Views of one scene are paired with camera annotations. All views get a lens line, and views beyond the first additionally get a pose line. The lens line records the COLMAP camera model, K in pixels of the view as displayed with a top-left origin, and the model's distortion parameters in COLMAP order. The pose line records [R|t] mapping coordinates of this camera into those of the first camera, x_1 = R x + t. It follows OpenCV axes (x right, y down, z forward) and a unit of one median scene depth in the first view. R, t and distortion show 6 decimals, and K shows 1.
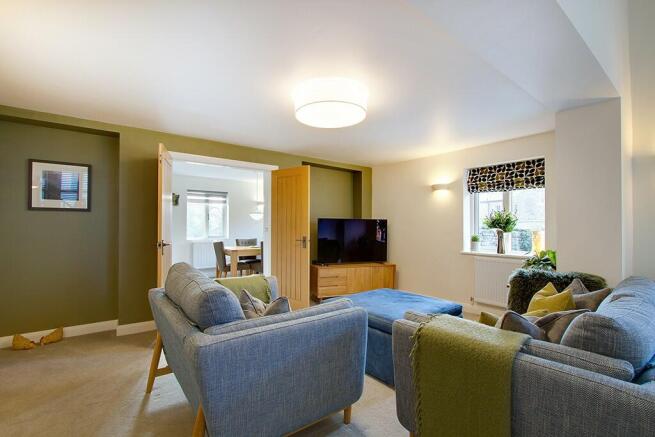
lens RADIAL K [[302.2, 0, 331.7], [0, 302.2, 223.1], [0, 0, 1]] dist [-0.012368, 0.000122]
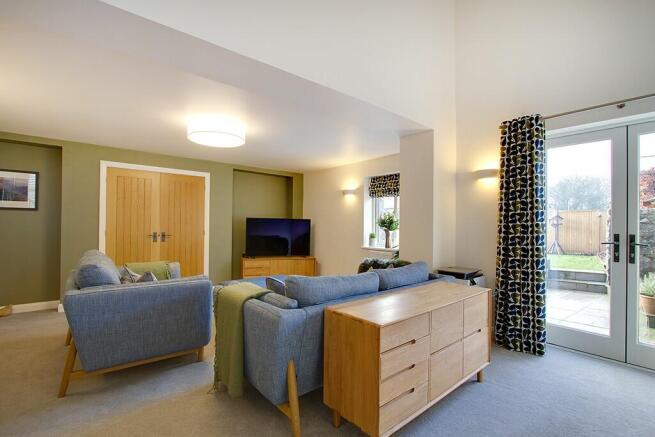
lens RADIAL K [[302.2, 0, 331.7], [0, 302.2, 223.1], [0, 0, 1]] dist [-0.012368, 0.000122]
pose [[0.999445, 0.007801, 0.032397, 0.290985], [-0.007881, 0.999966, 0.002336, -0.000493], [-0.032377, -0.002590, 0.999472, -0.207932]]
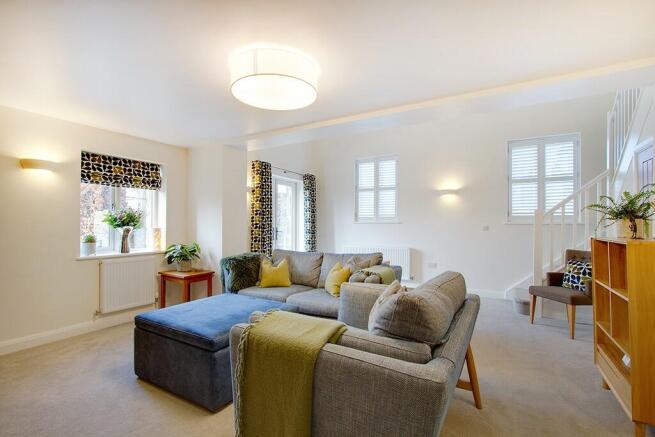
lens RADIAL K [[302.2, 0, 331.7], [0, 302.2, 223.1], [0, 0, 1]] dist [-0.012368, 0.000122]
pose [[-0.361234, 0.000873, 0.932475, -0.545195], [-0.013135, 0.999896, -0.006025, 0.004223], [-0.932383, -0.014425, -0.361184, 0.726749]]
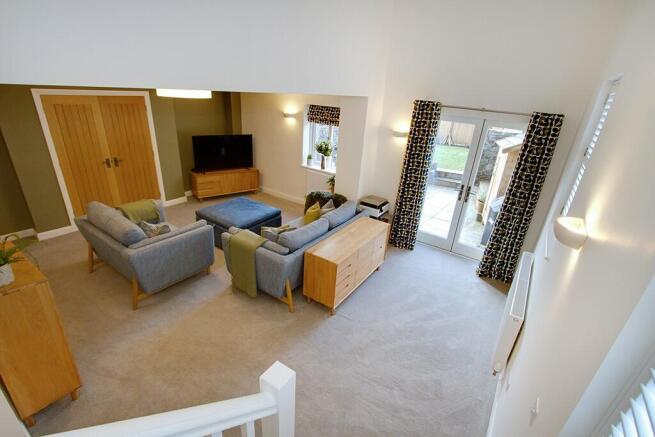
lens RADIAL K [[306.7, 0, 337.6], [0, 306.7, 226.7], [0, 0, 1]] dist [-0.013605, -0.000021]
pose [[0.947538, -0.068206, 0.312280, 0.123405], [-0.074630, 0.902761, 0.423620, -0.297882], [-0.310807, -0.424701, 0.850310, -0.470035]]
